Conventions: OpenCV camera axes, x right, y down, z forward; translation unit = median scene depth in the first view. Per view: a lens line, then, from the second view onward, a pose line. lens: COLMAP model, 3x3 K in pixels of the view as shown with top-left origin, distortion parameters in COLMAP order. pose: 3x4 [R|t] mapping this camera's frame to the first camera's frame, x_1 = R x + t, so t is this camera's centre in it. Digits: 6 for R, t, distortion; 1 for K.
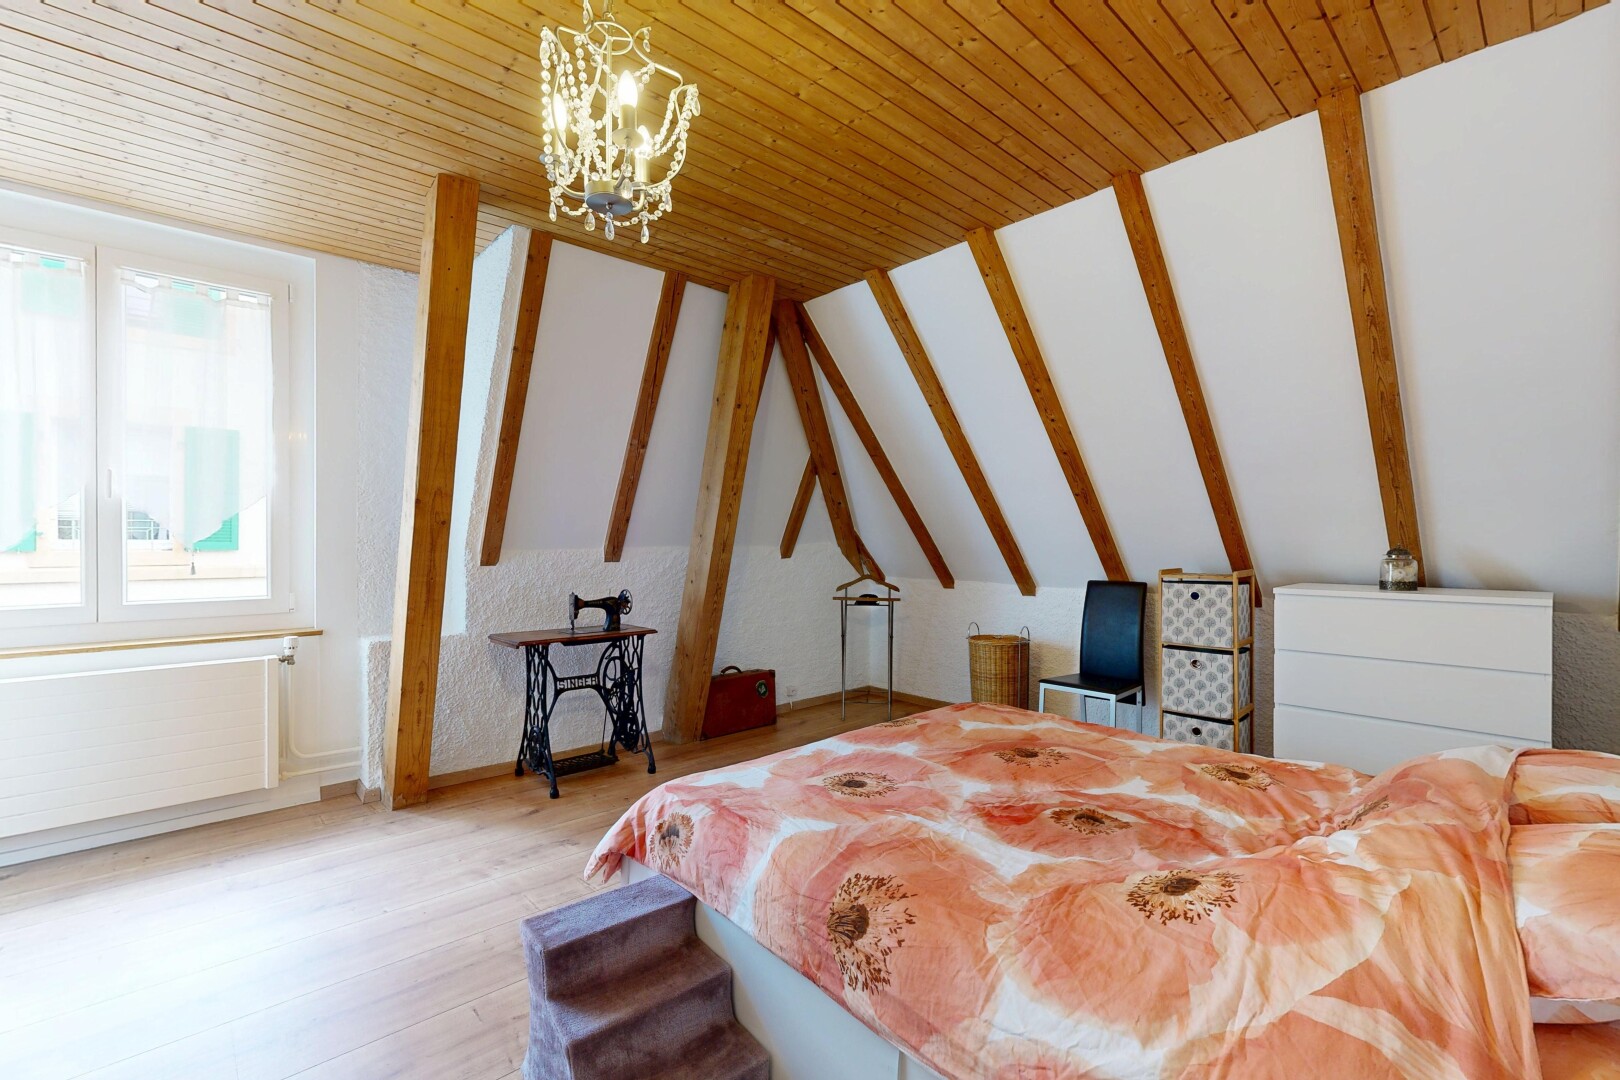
lens RADIAL K [[704.3, 0, 814.8], [0, 704.3, 538.9], [0, 0, 1]] dist [-0.000523, -0.000834]
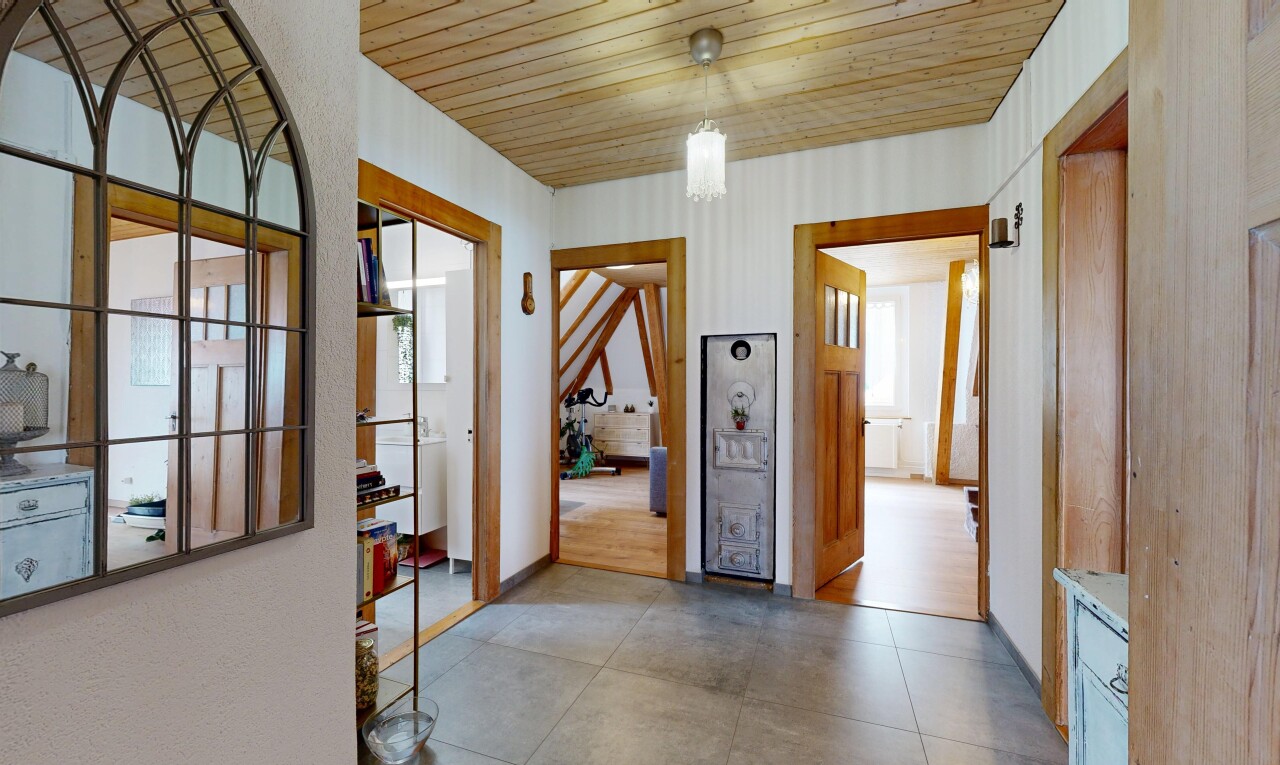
lens RADIAL K [[500.8, 0, 638.0], [0, 500.8, 388.3], [0, 0, 1]] dist [0.000442, -0.000140]
pose [[0.459060, 0.005071, -0.888391, 0.590236], [0.001496, 0.999978, 0.006482, -0.003419], [0.888404, -0.004305, 0.459042, -0.909221]]
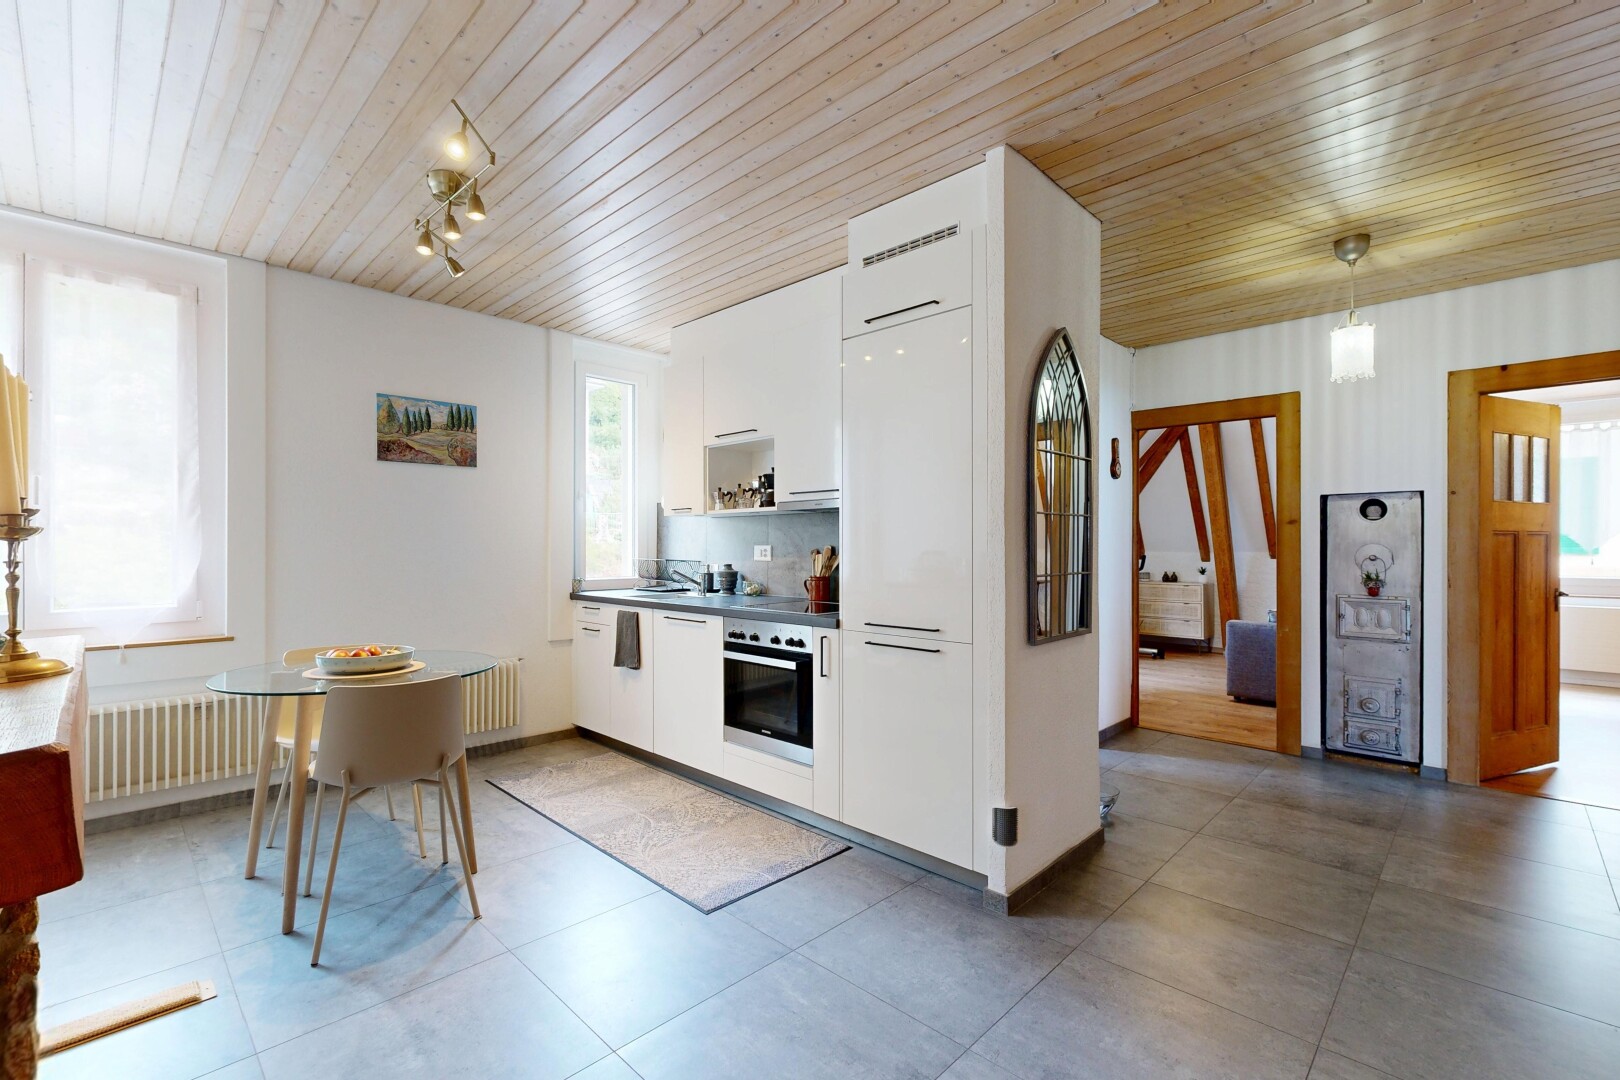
lens RADIAL K [[704.3, 0, 806.3], [0, 704.3, 544.6], [0, 0, 1]] dist [-0.000523, -0.000834]
pose [[0.054783, -0.002560, -0.998495, 1.541699], [0.000888, 0.999996, -0.002515, -0.009744], [0.998498, -0.000749, 0.054785, -1.927058]]
